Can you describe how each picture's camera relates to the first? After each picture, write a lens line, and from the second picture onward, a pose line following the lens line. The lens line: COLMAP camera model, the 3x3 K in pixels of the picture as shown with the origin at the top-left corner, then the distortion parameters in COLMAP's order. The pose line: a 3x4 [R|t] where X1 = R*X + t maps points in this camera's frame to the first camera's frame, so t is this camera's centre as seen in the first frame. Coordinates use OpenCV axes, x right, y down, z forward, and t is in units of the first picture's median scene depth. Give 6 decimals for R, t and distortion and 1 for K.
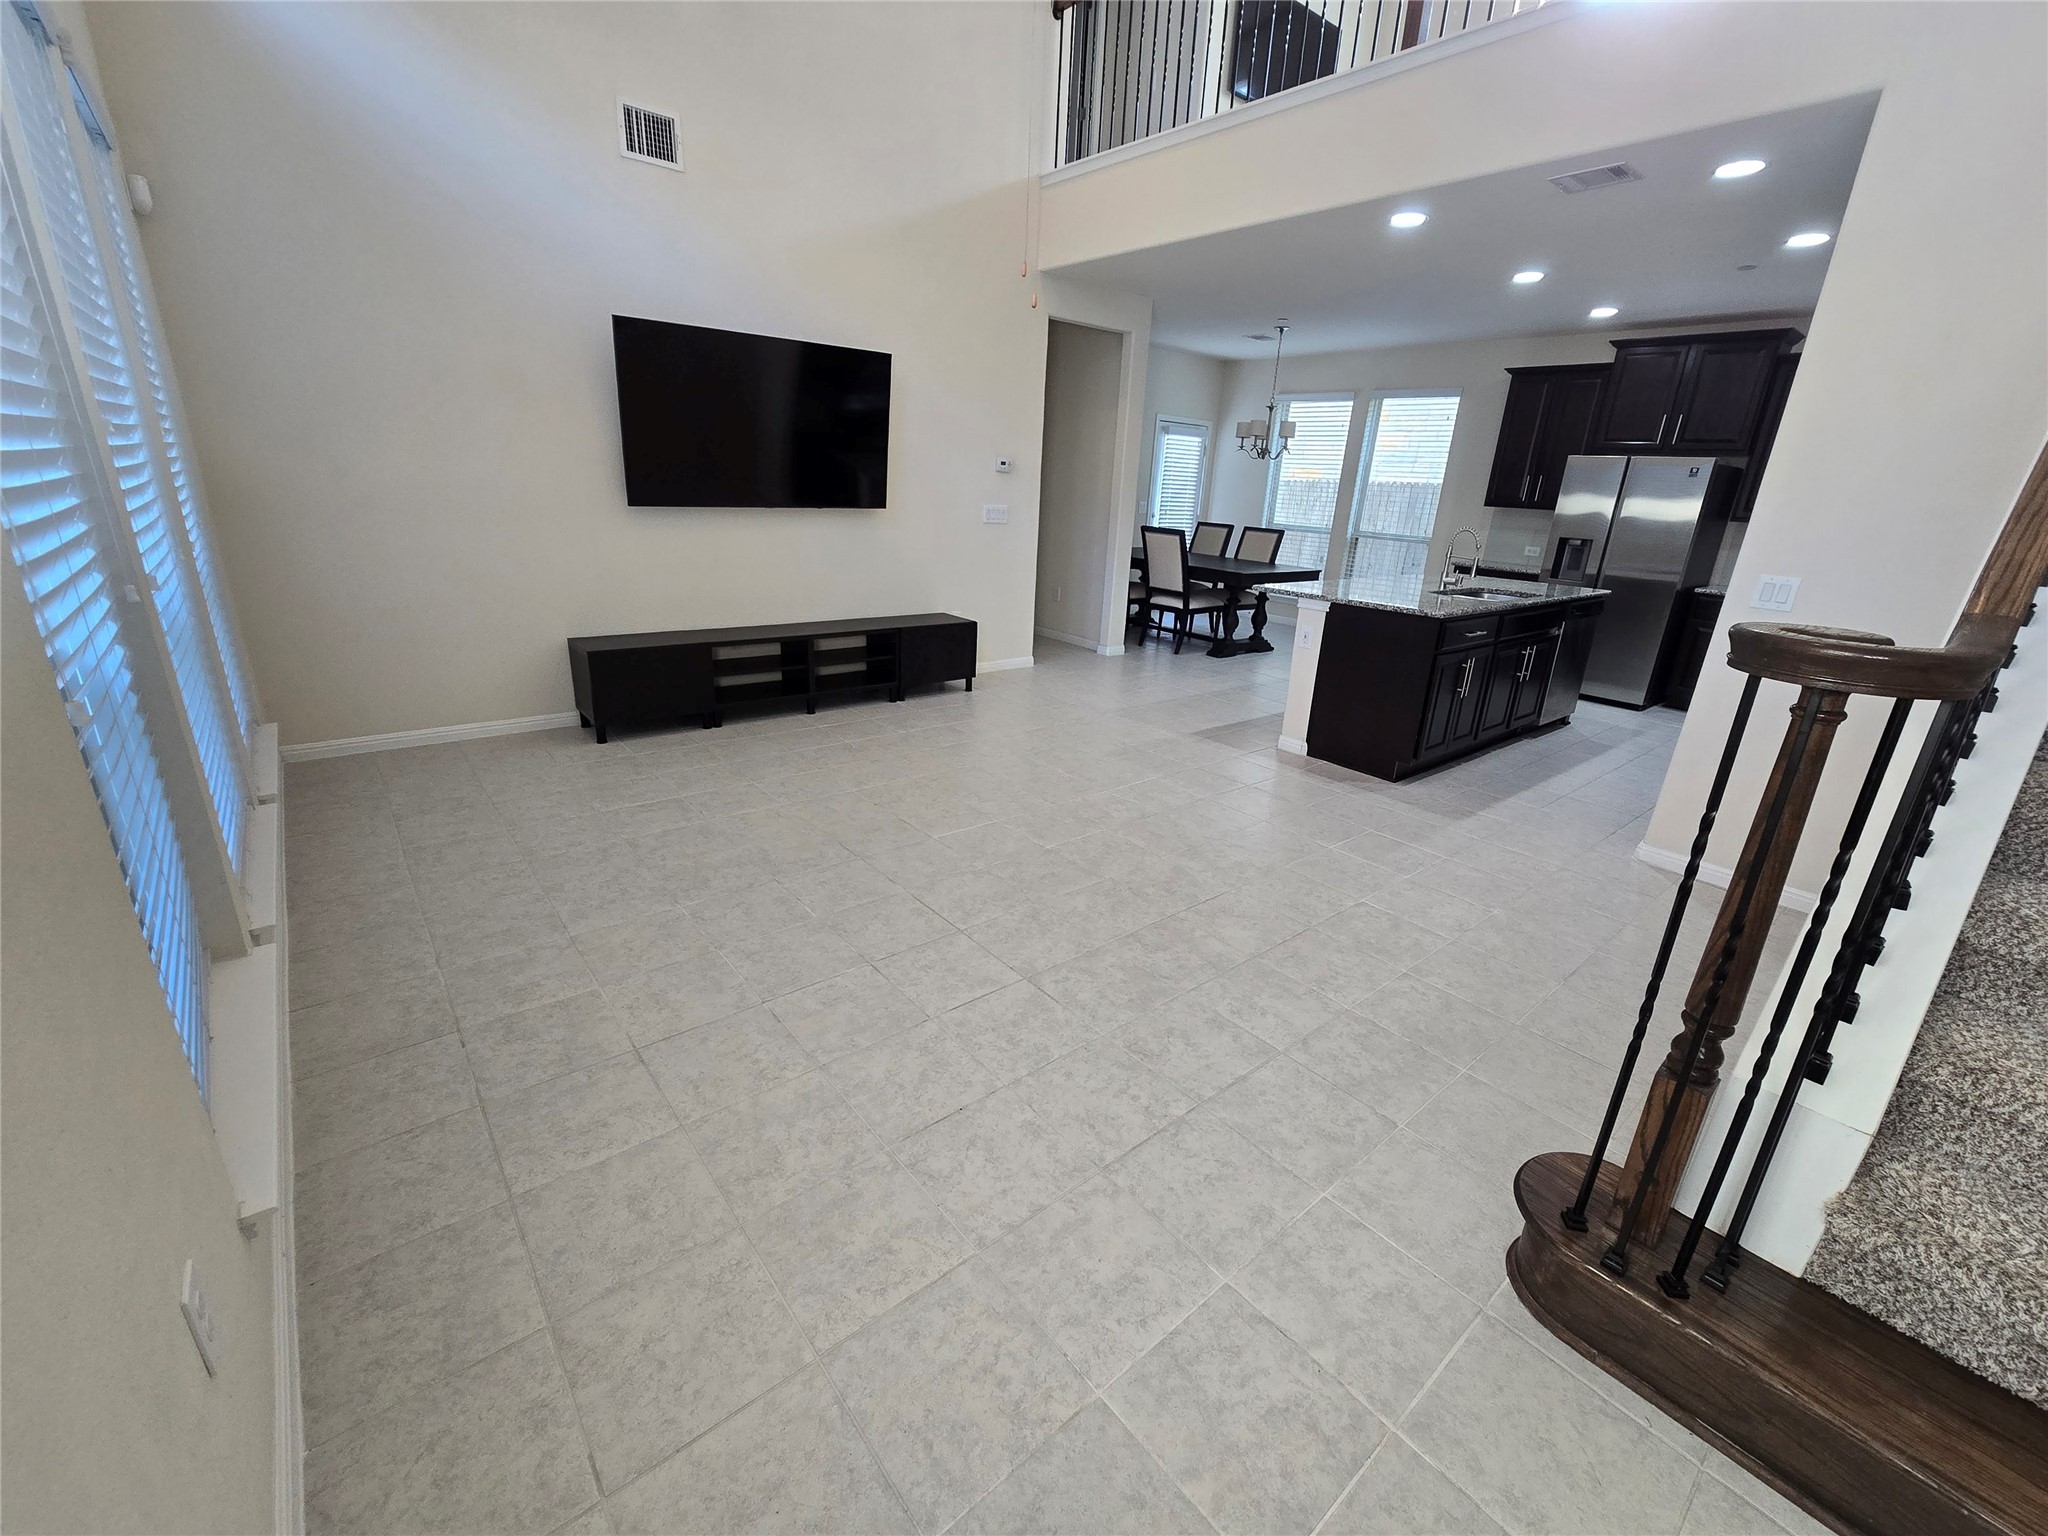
lens RADIAL K [[828.4, 0, 1030.3], [0, 828.4, 776.3], [0, 0, 1]] dist [-0.001343, -0.004070]
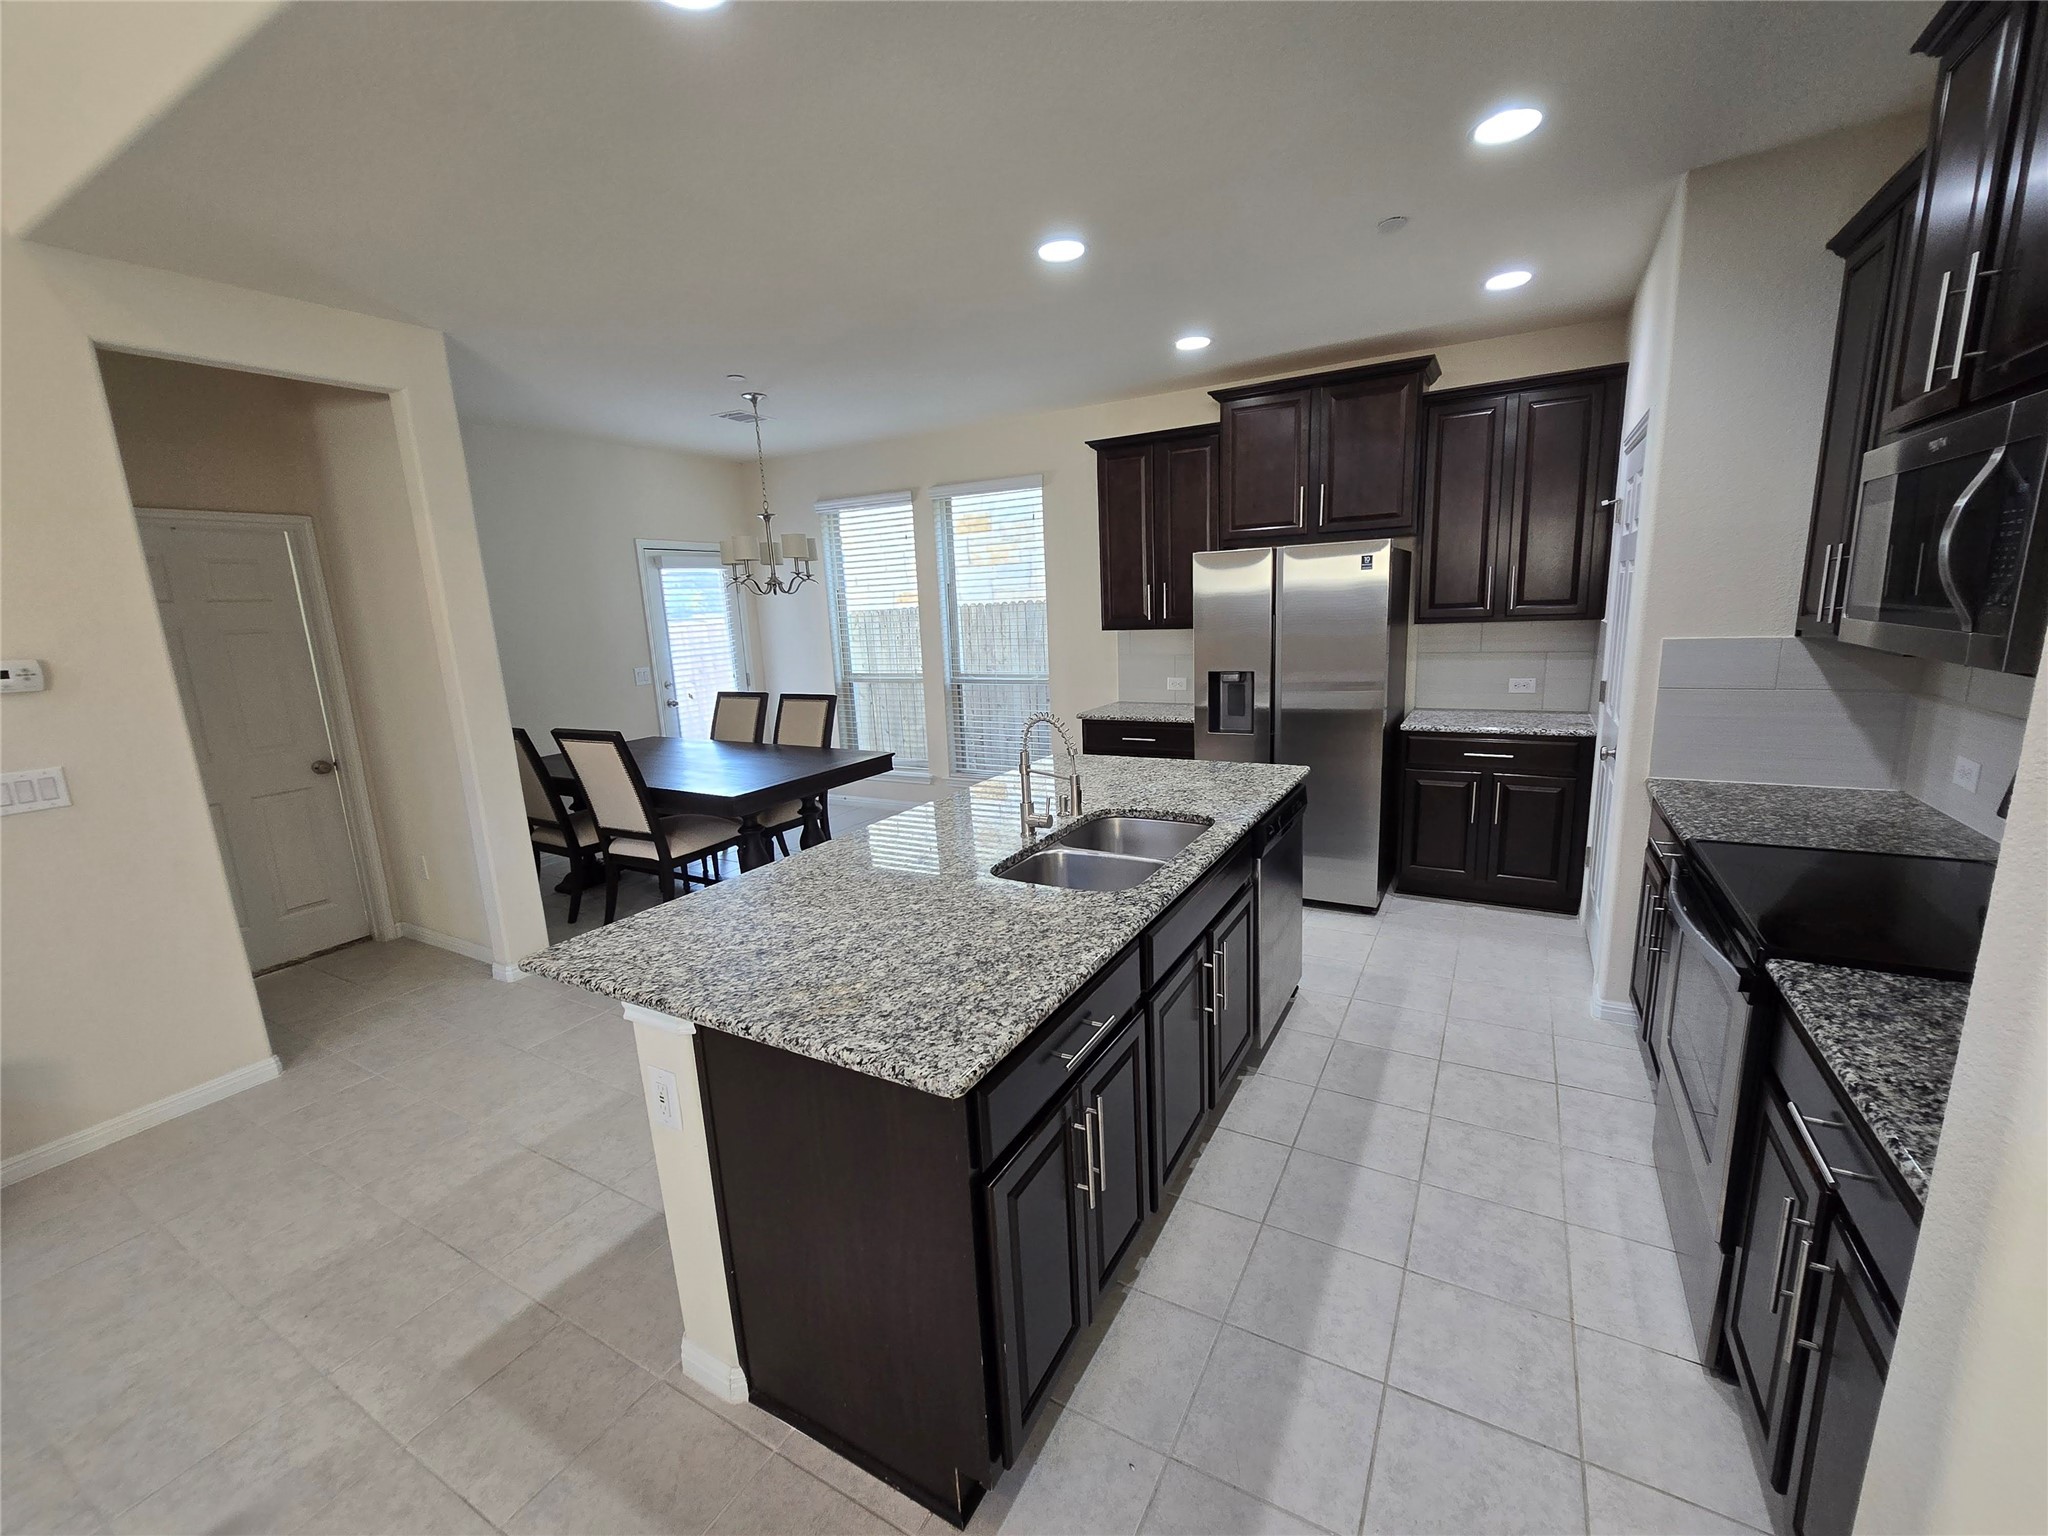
lens RADIAL K [[842.2, 0, 1031.1], [0, 842.2, 771.4], [0, 0, 1]] dist [0.000162, -0.000889]
pose [[0.930906, -0.158587, 0.329034, 0.391620], [0.204487, 0.972701, -0.109719, -0.237971], [-0.302652, 0.169421, 0.937922, 0.608984]]
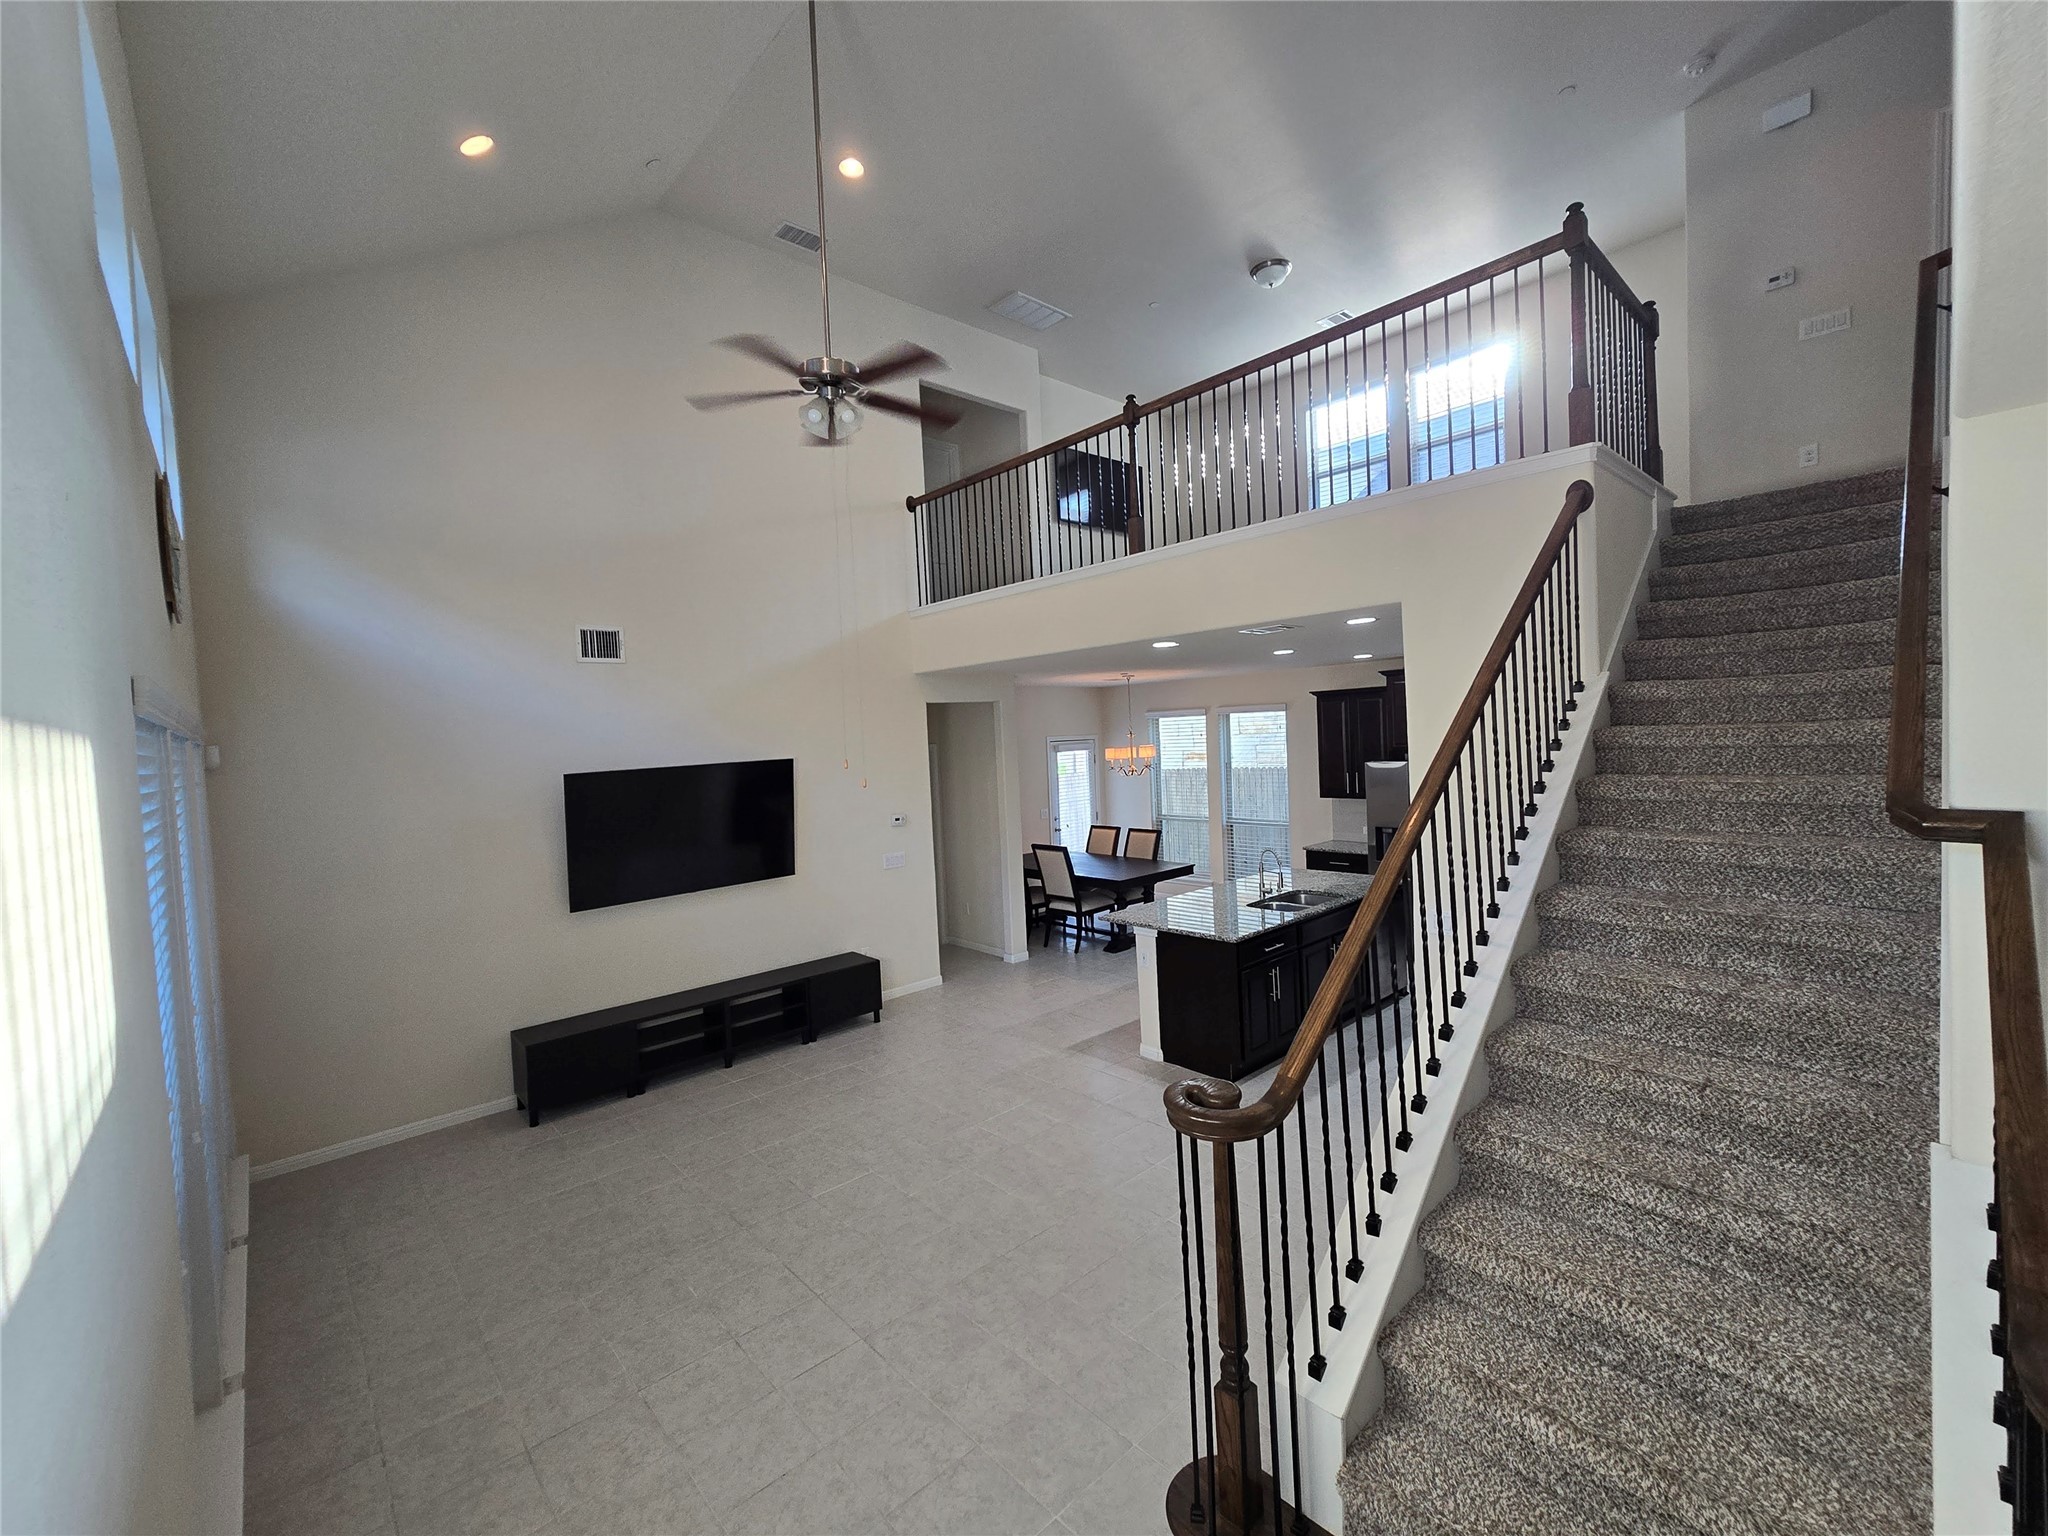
lens RADIAL K [[841.8, 0, 1029.5], [0, 841.8, 764.4], [0, 0, 1]] dist [-0.005537, -0.000282]
pose [[0.994346, -0.097180, 0.042805, 0.147718], [0.105613, 0.946988, -0.303413, -0.085080], [-0.011050, 0.306218, 0.951897, -0.239279]]
